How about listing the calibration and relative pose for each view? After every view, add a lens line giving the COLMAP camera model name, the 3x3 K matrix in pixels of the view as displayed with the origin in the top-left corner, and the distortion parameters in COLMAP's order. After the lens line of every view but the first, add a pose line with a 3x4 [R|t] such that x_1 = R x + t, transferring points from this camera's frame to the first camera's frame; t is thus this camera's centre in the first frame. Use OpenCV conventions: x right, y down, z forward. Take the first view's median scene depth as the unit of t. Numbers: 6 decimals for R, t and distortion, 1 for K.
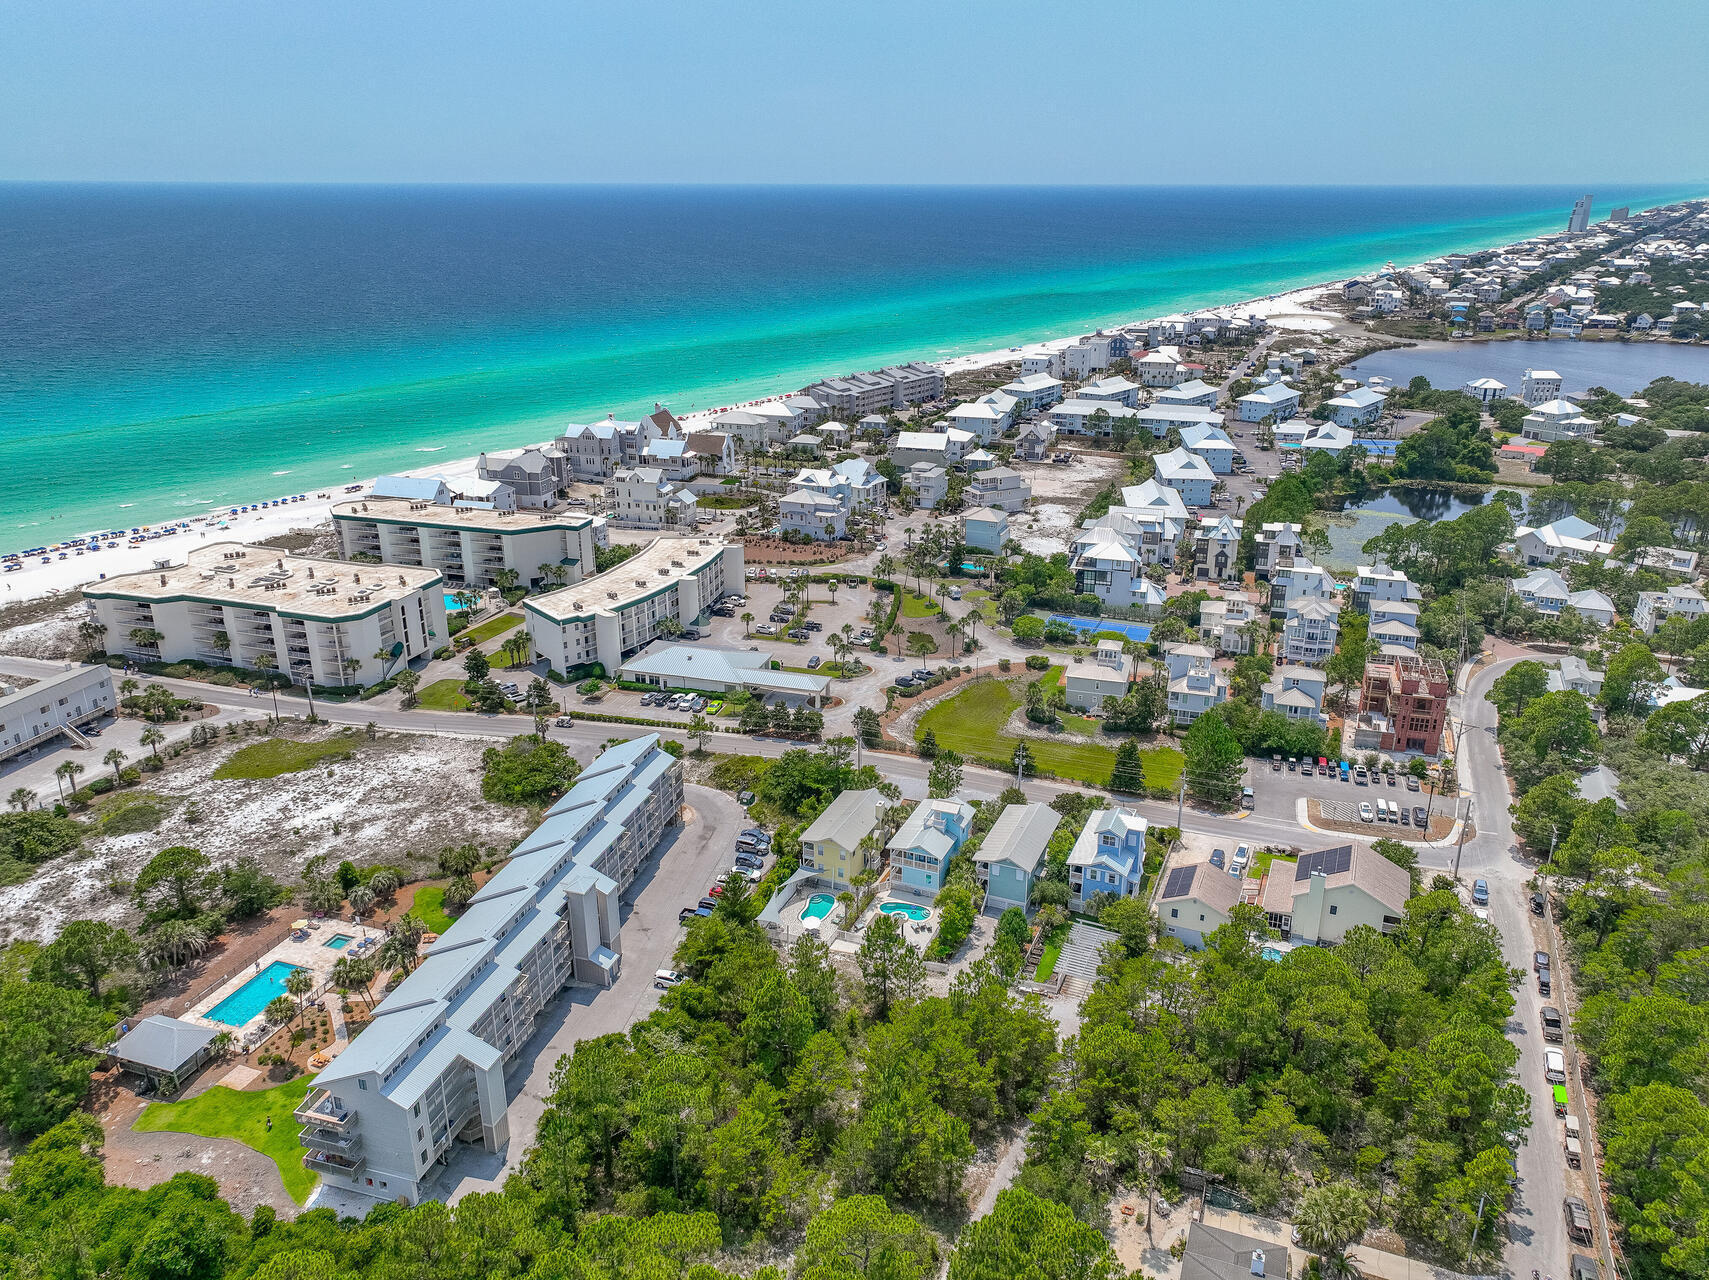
lens RADIAL K [[1233.7, 0, 866.6], [0, 1233.7, 632.6], [0, 0, 1]] dist [-0.000104, 0.013302]
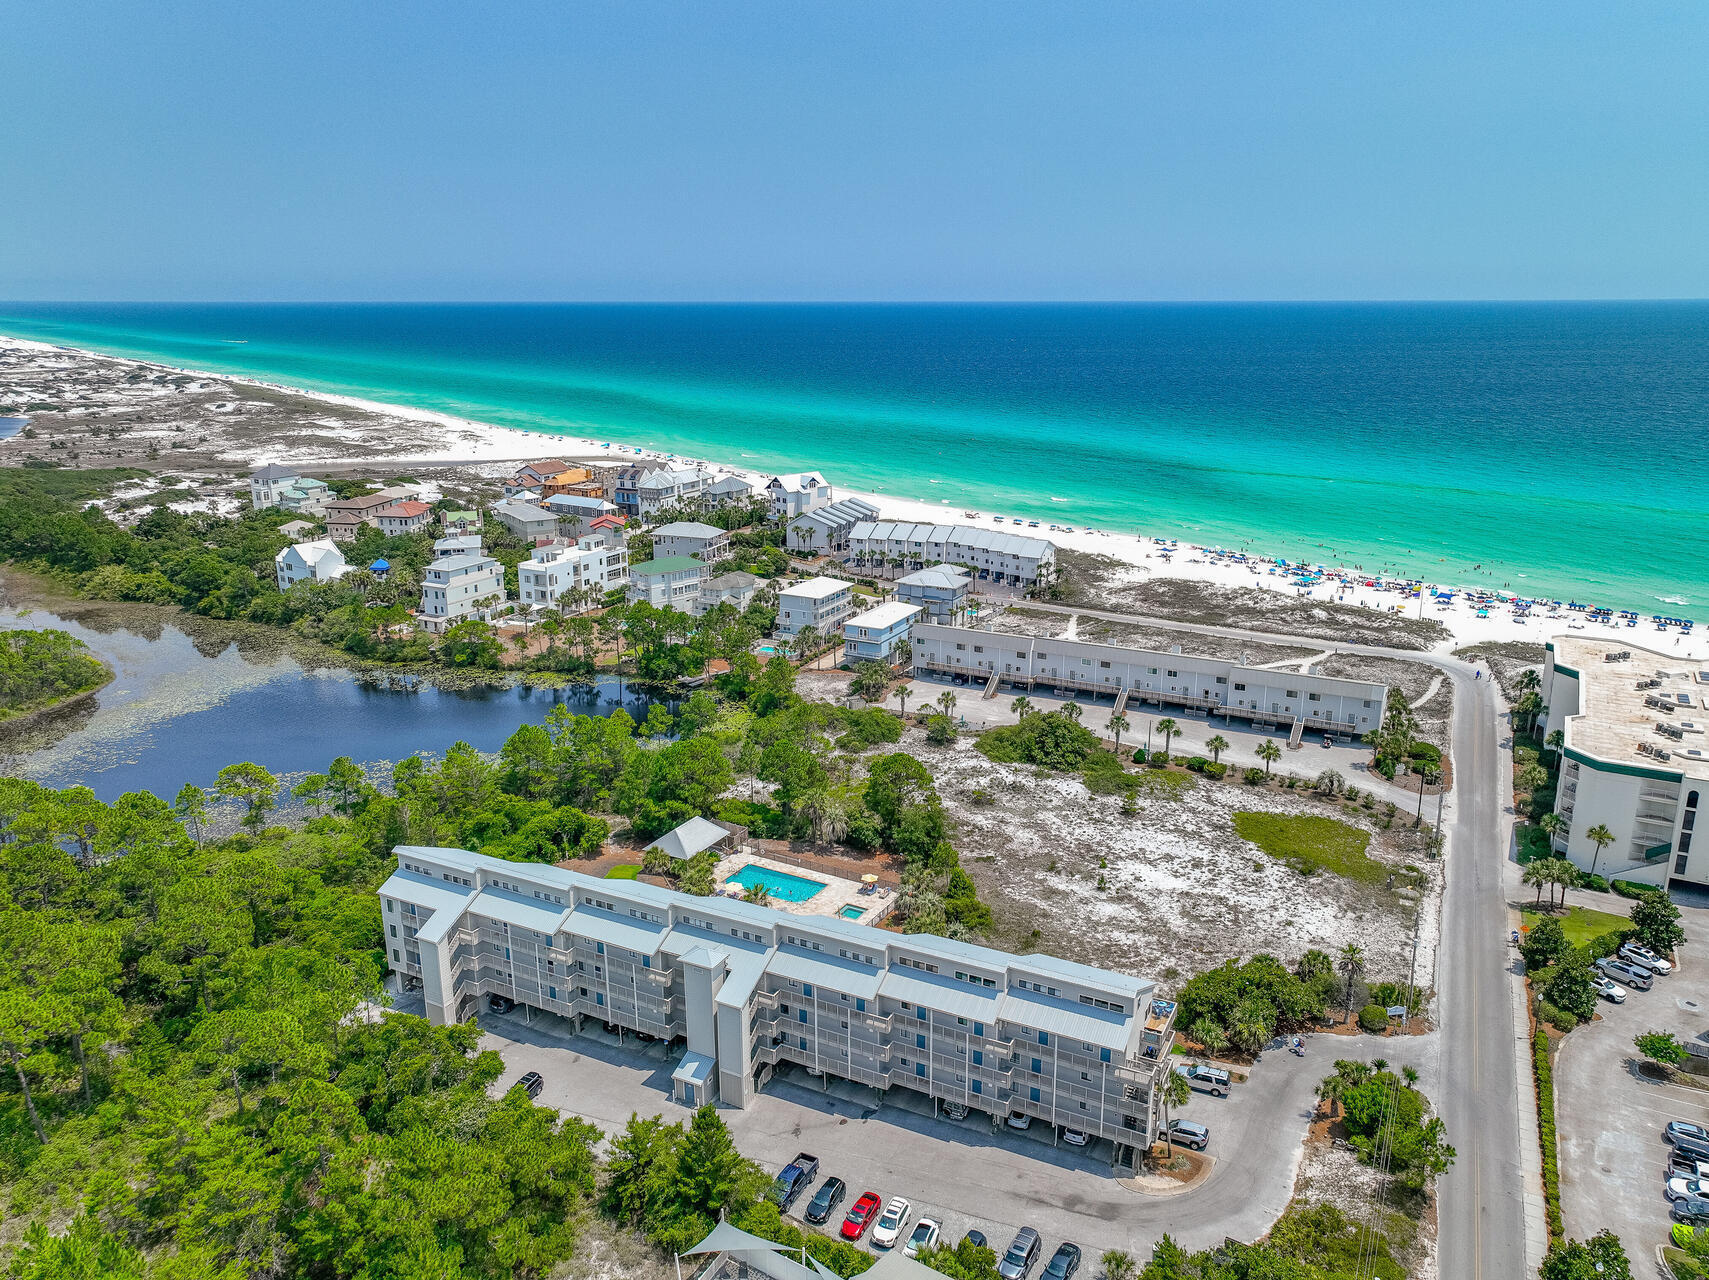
lens RADIAL K [[1233.2, 0, 871.2], [0, 1233.2, 642.7], [0, 0, 1]] dist [0.003070, 0.014647]
pose [[-0.182426, 0.264492, -0.946977, 0.282721], [-0.338505, 0.887363, 0.313051, -0.161067], [0.923112, 0.377665, -0.072346, 0.761892]]
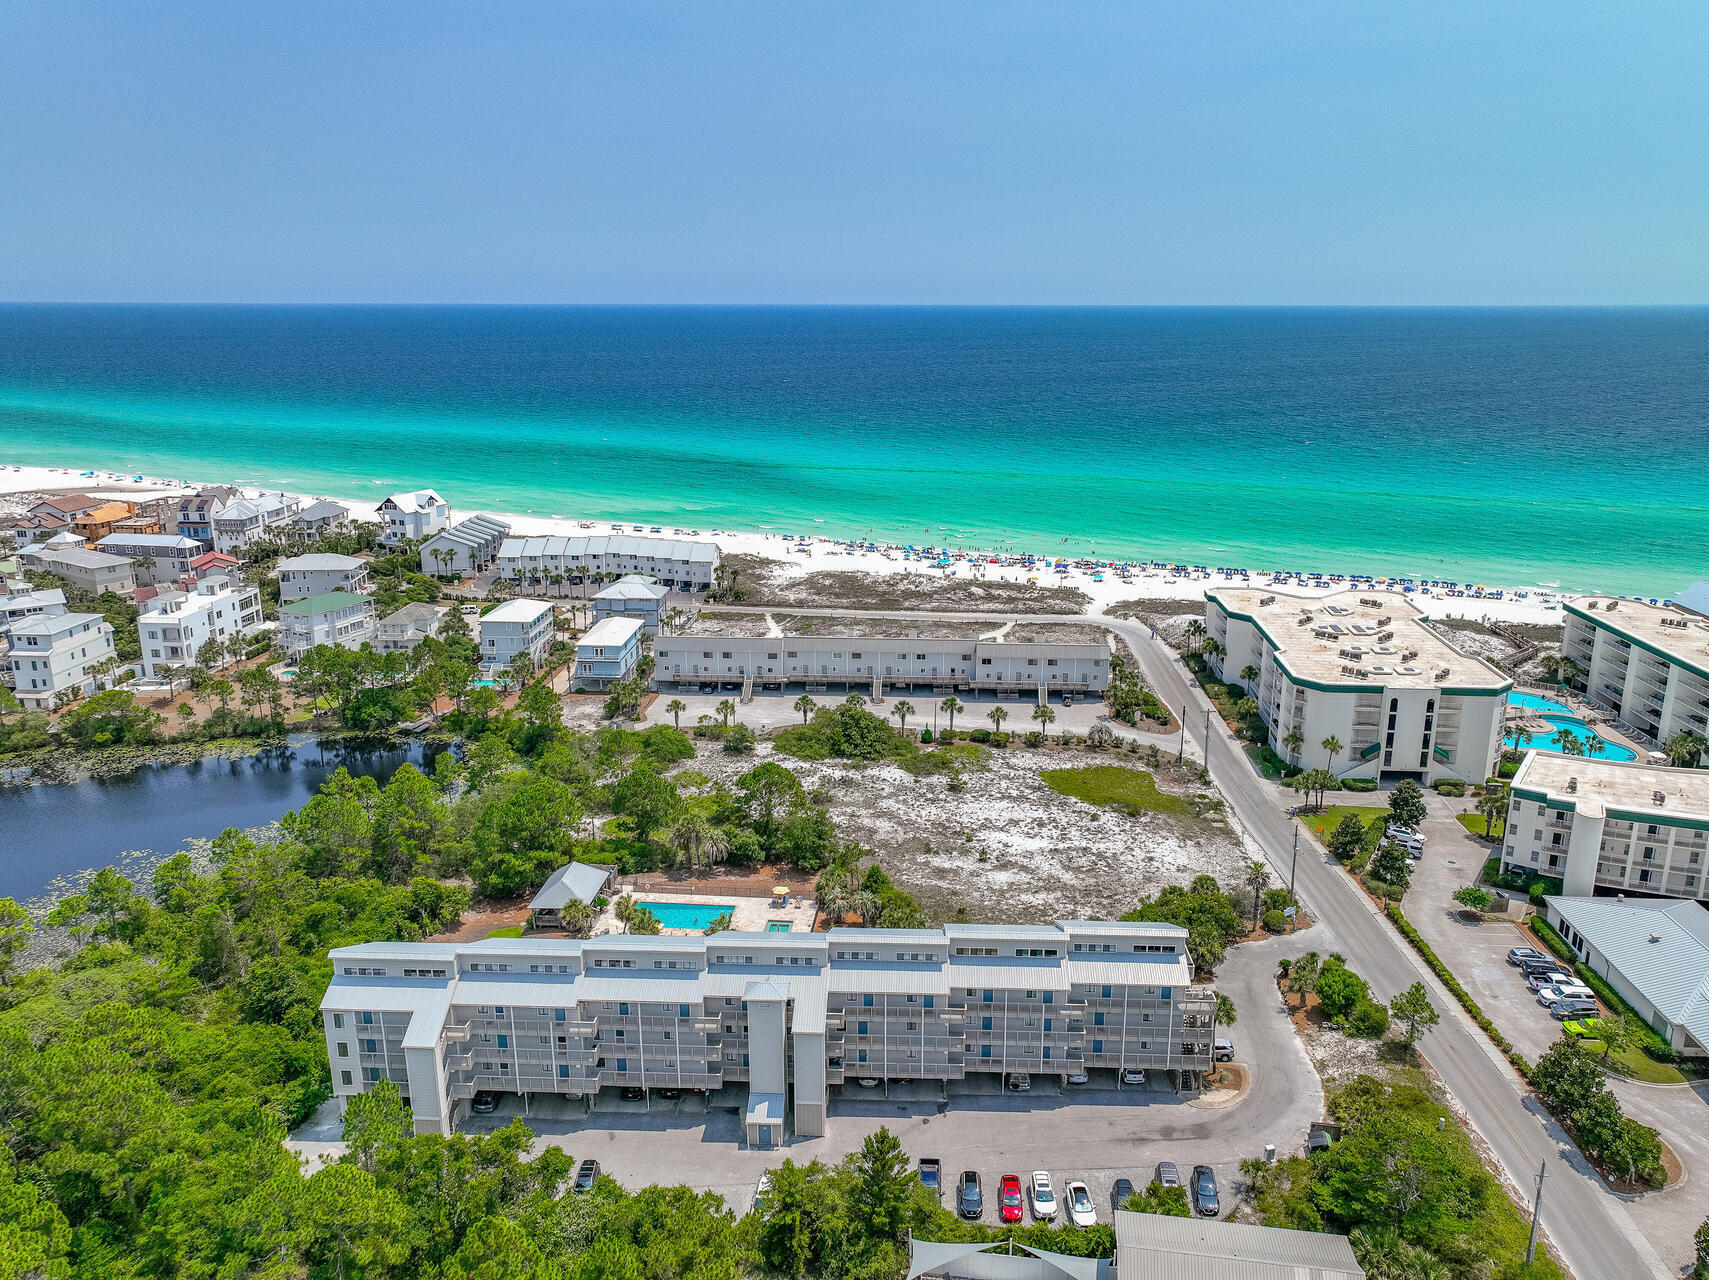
lens RADIAL K [[1233.2, 0, 871.2], [0, 1233.2, 642.7], [0, 0, 1]] dist [0.003070, 0.014647]
pose [[0.237144, 0.259048, -0.936300, 0.278691], [-0.336403, 0.926061, 0.171011, -0.086410], [0.911370, 0.274420, 0.306754, 0.555103]]
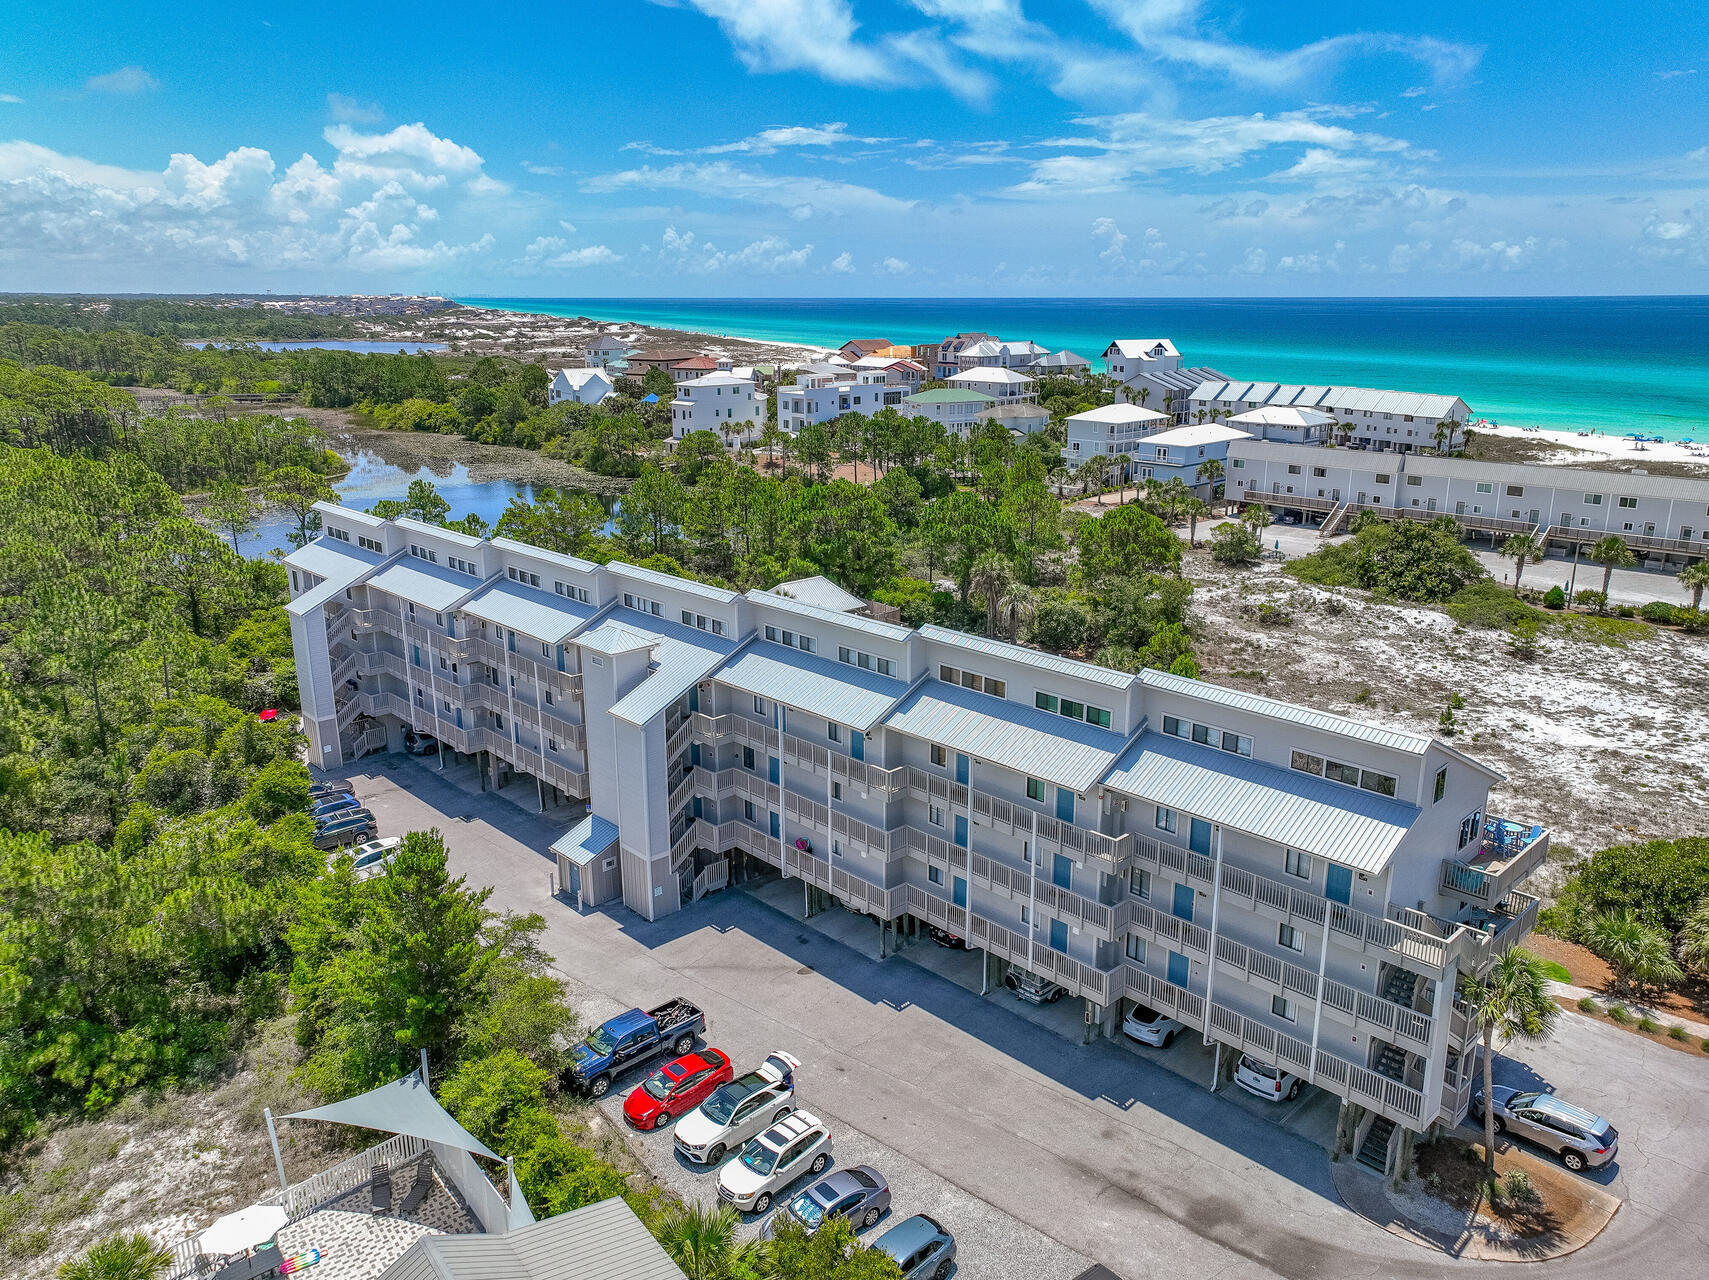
lens RADIAL K [[1233.7, 0, 866.6], [0, 1233.7, 632.6], [0, 0, 1]] dist [-0.000104, 0.013302]
pose [[-0.493998, 0.228923, -0.838785, 0.051626], [-0.298067, 0.861667, 0.410714, 0.004310], [0.816775, 0.452906, -0.357428, 0.861695]]
